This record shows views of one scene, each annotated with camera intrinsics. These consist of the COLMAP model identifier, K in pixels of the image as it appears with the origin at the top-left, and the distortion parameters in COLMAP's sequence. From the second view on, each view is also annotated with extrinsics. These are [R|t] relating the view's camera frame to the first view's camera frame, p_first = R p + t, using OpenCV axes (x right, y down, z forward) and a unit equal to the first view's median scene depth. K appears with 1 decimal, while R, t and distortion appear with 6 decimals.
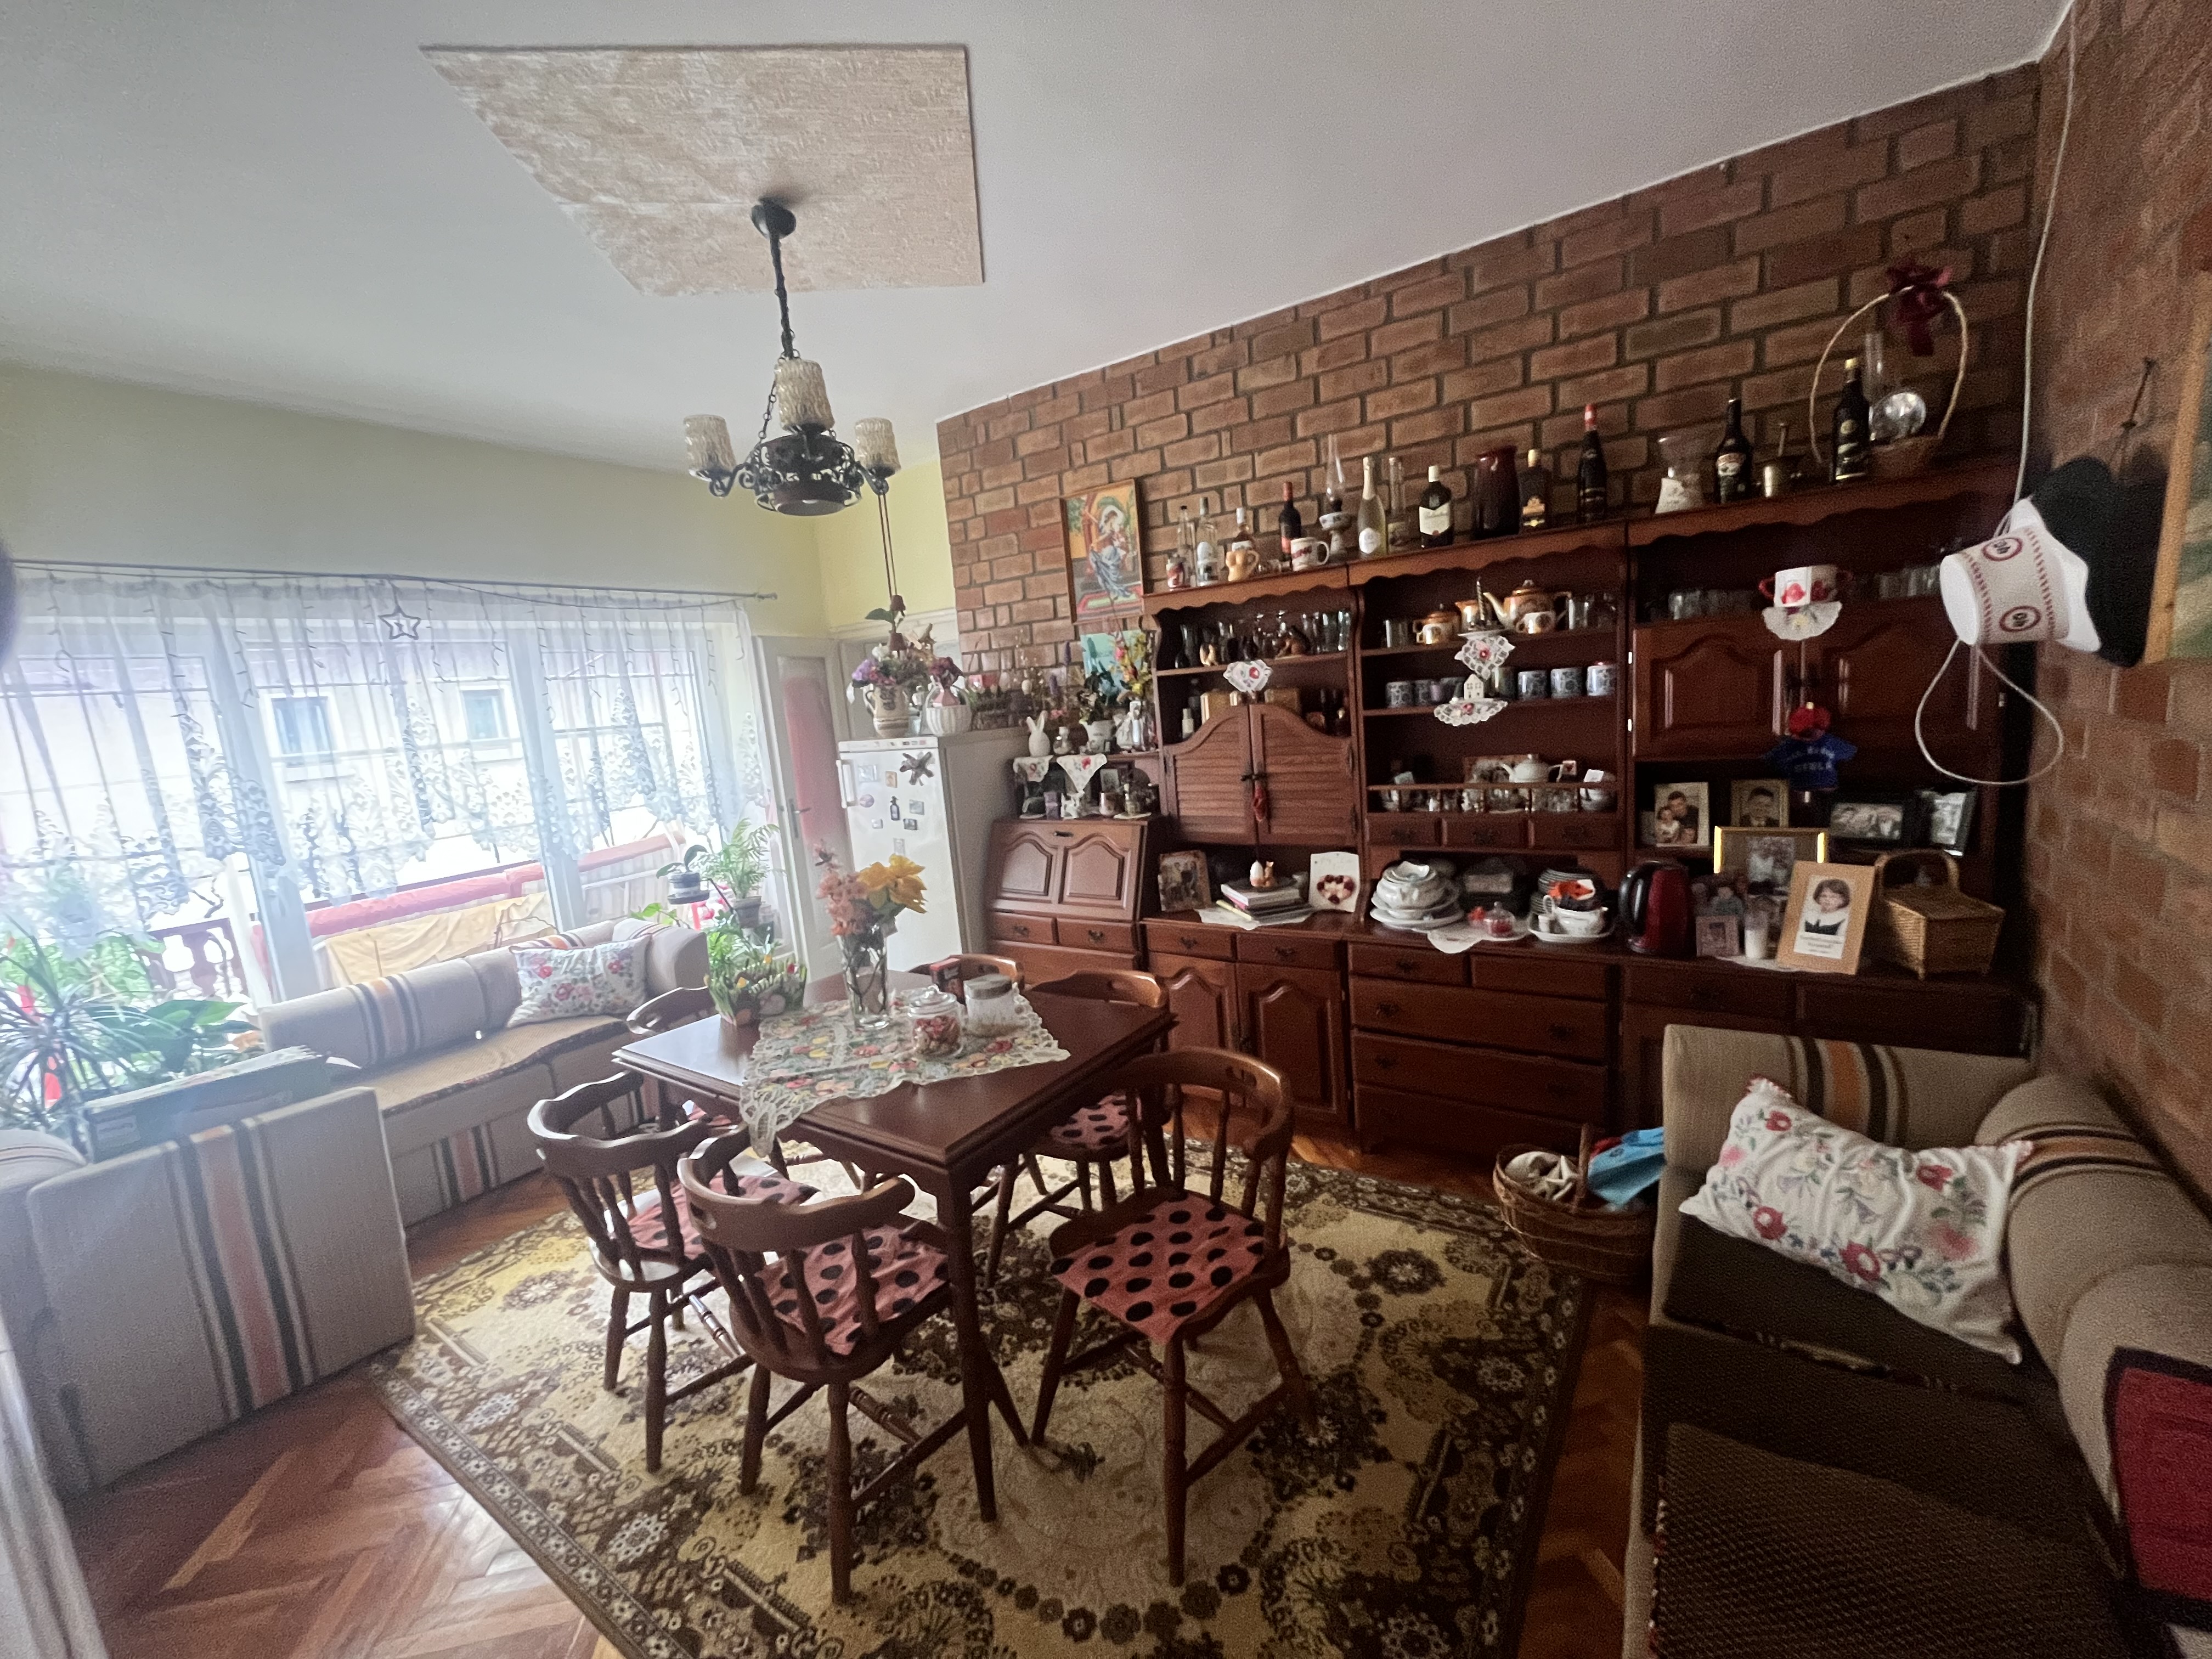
lens RADIAL K [[896.0, 0, 1105.6], [0, 896.0, 831.3], [0, 0, 1]] dist [-0.003094, -0.000430]
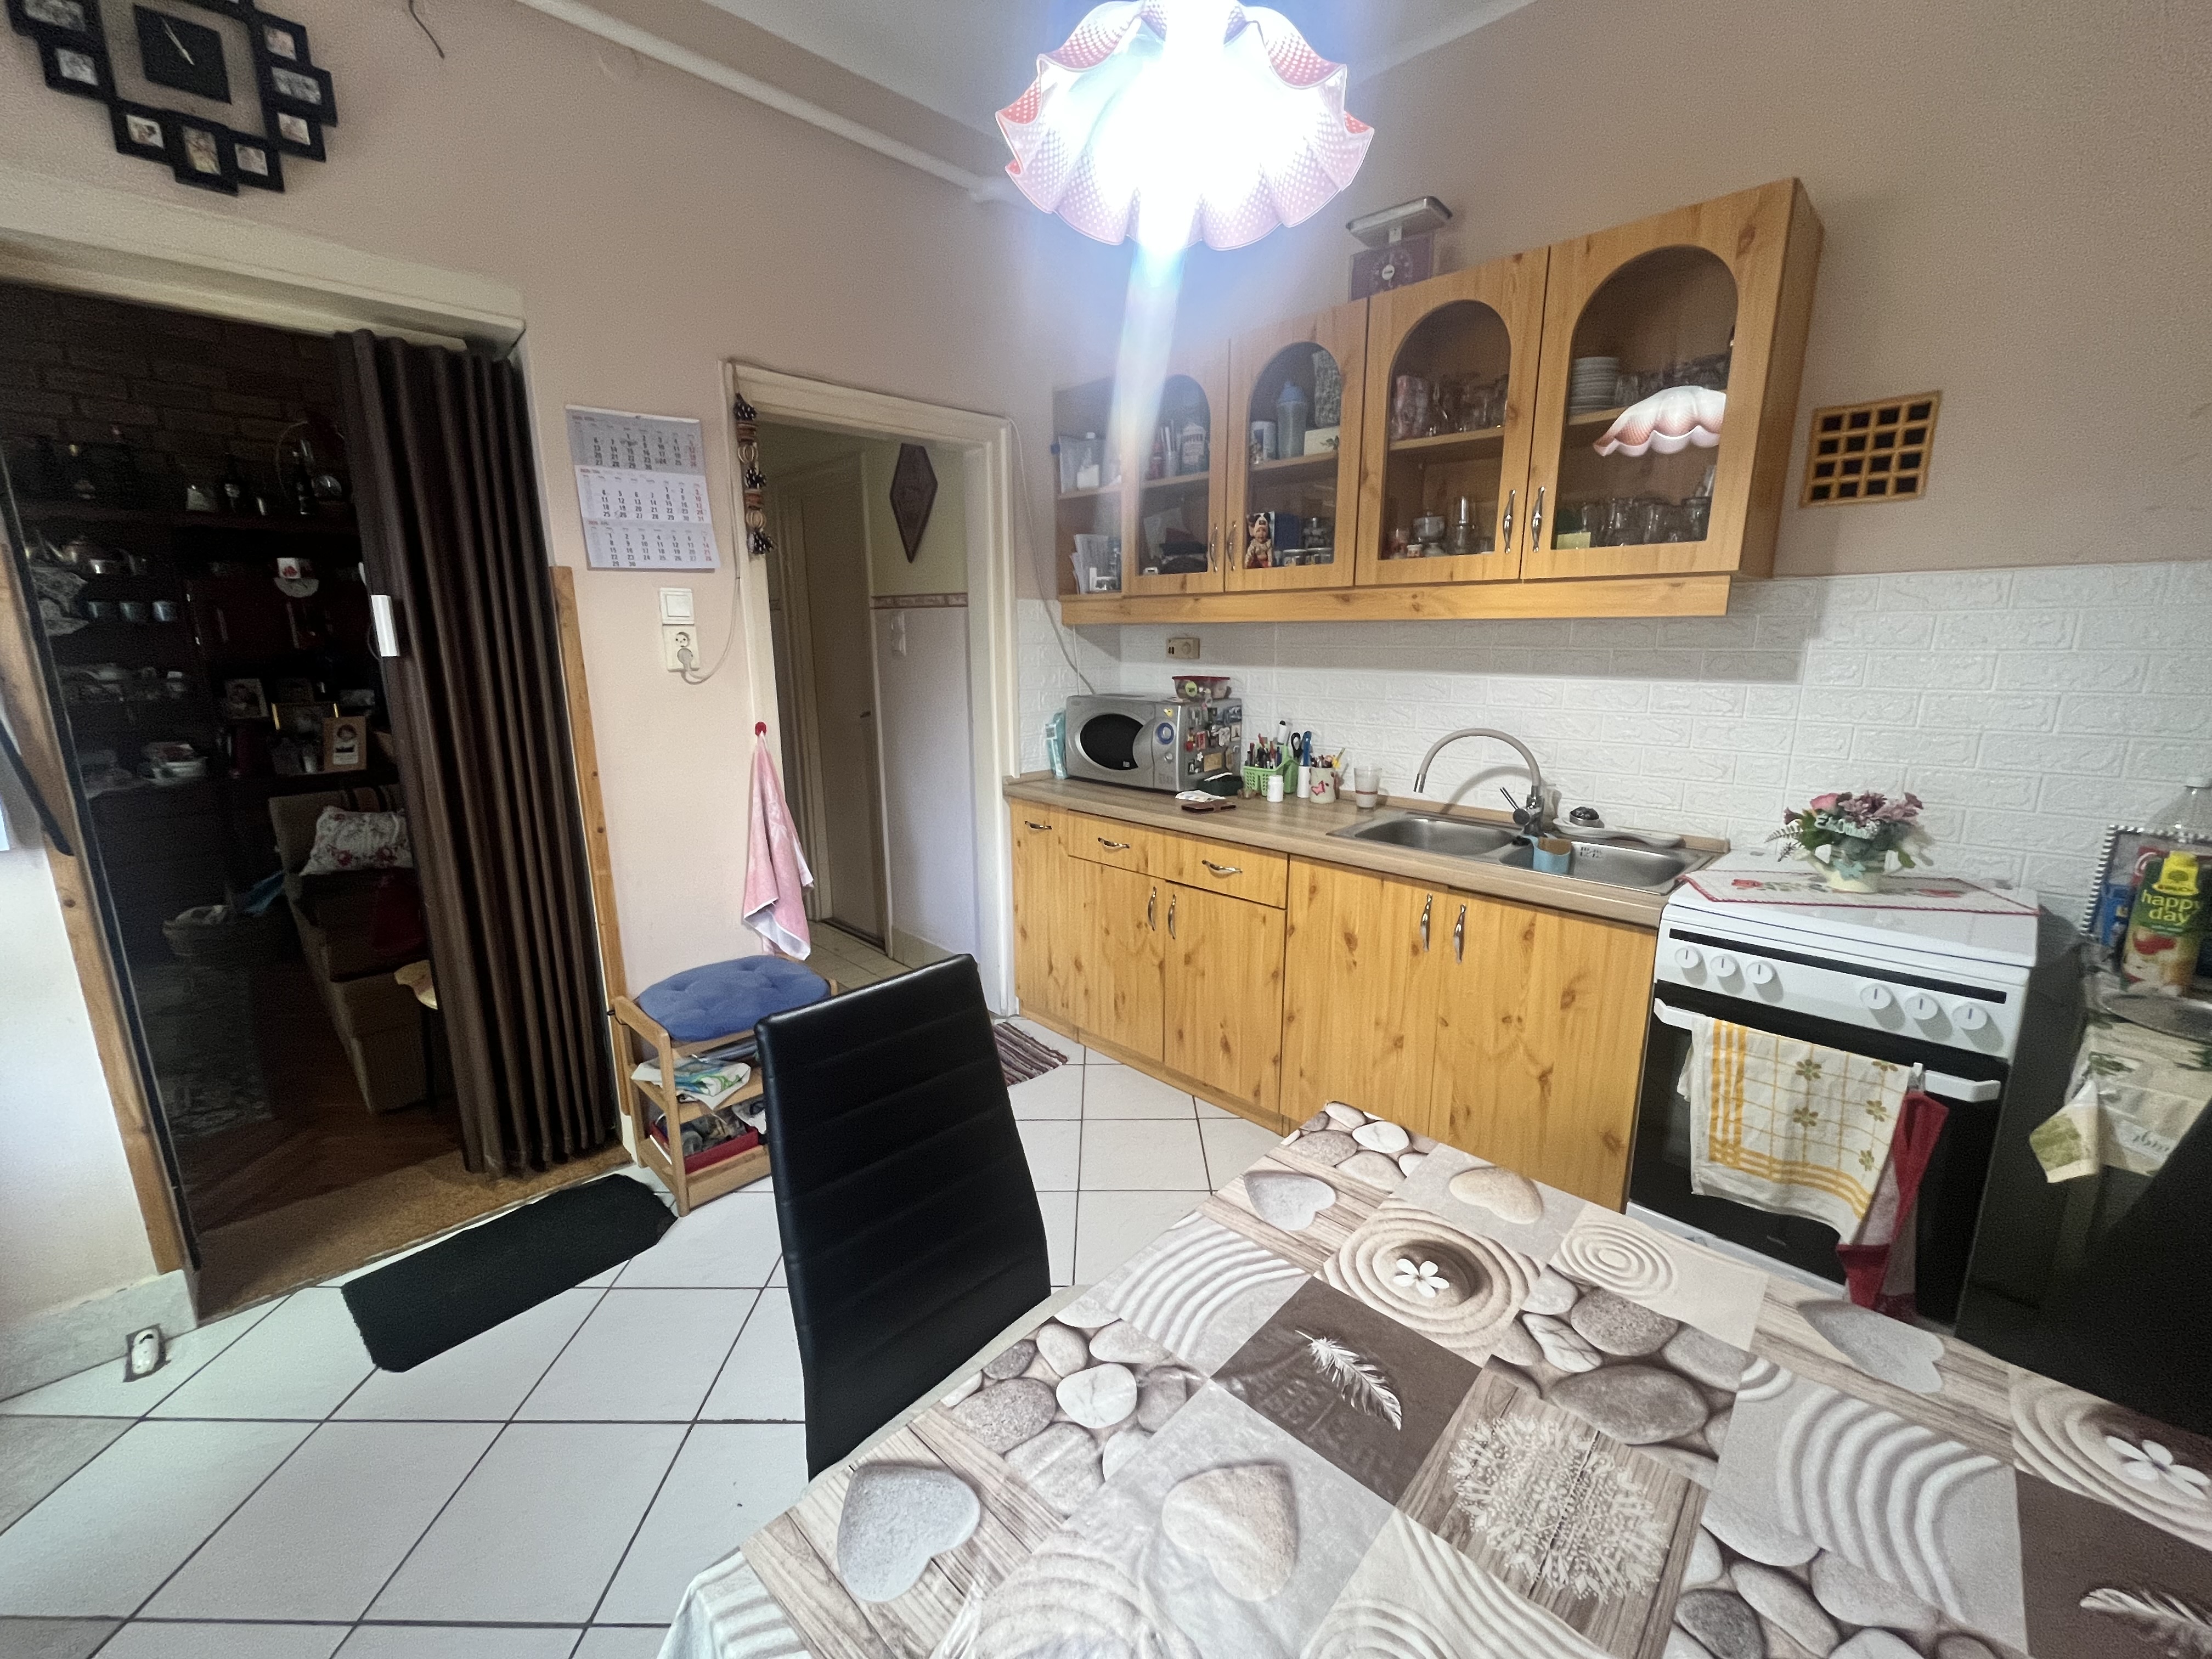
lens RADIAL K [[896.0, 0, 1106.7], [0, 896.0, 827.6], [0, 0, 1]] dist [-0.003094, -0.000430]
pose [[0.191376, -0.128851, 0.973022, -0.709812], [0.132610, 0.985650, 0.104441, 0.264598], [-0.972517, 0.109045, 0.205717, -0.886192]]
